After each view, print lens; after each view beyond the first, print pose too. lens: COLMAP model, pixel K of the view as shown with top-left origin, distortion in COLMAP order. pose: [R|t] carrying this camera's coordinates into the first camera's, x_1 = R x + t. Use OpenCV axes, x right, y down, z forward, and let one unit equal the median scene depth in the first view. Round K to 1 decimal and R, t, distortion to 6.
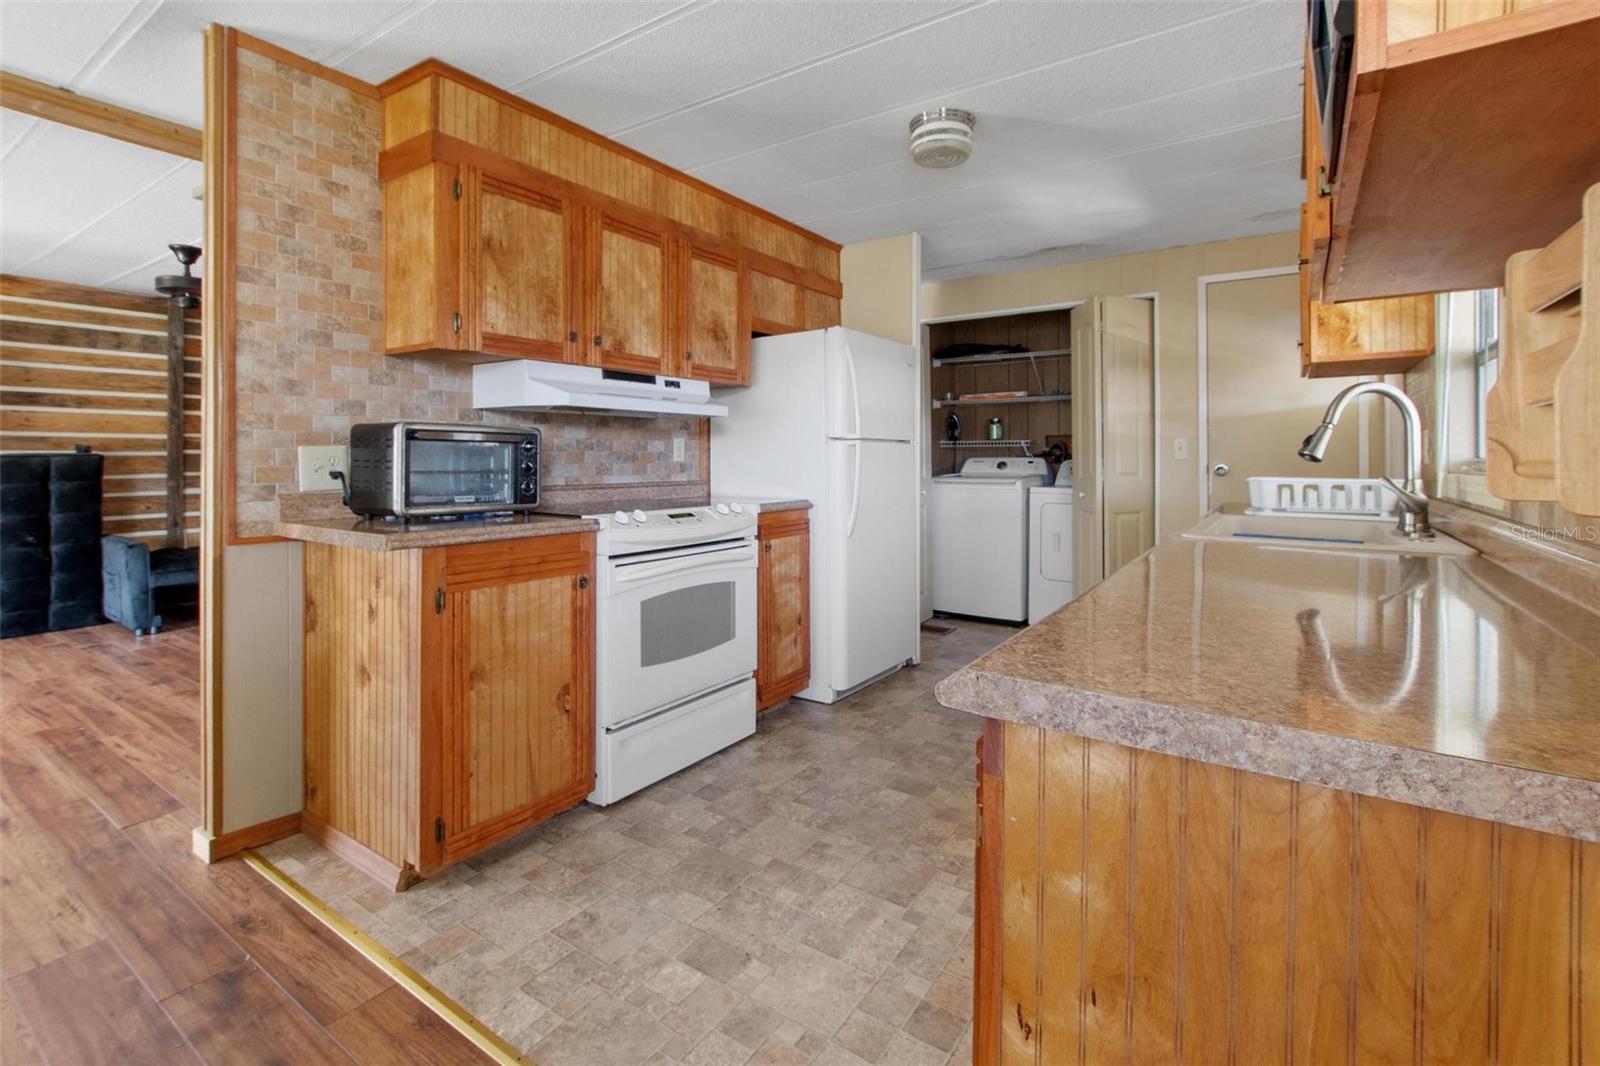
lens RADIAL K [[727.6, 0, 798.5], [0, 727.6, 532.8], [0, 0, 1]] dist [0.000493, 0.000033]
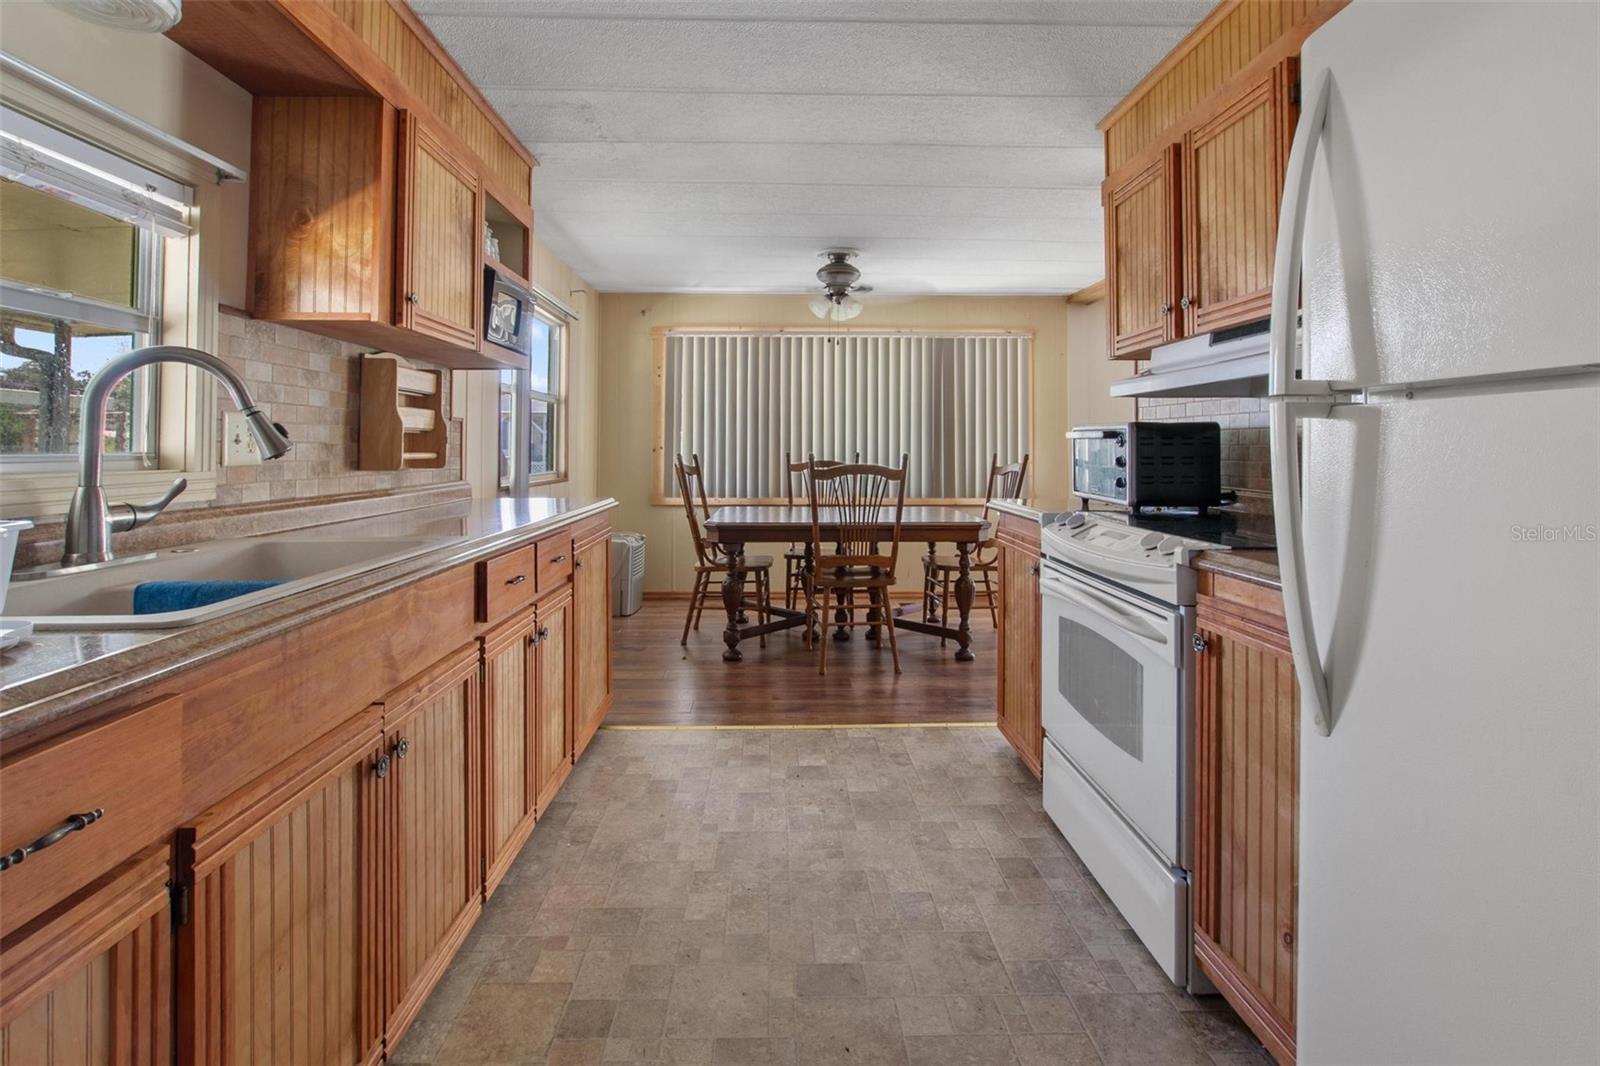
lens RADIAL K [[727.6, 0, 798.4], [0, 727.6, 532.9], [0, 0, 1]] dist [0.000493, 0.000033]
pose [[-0.806495, 0.062416, -0.587937, 0.652596], [-0.065490, 0.978862, 0.193753, -0.182991], [0.587602, 0.194764, -0.785360, 1.754504]]
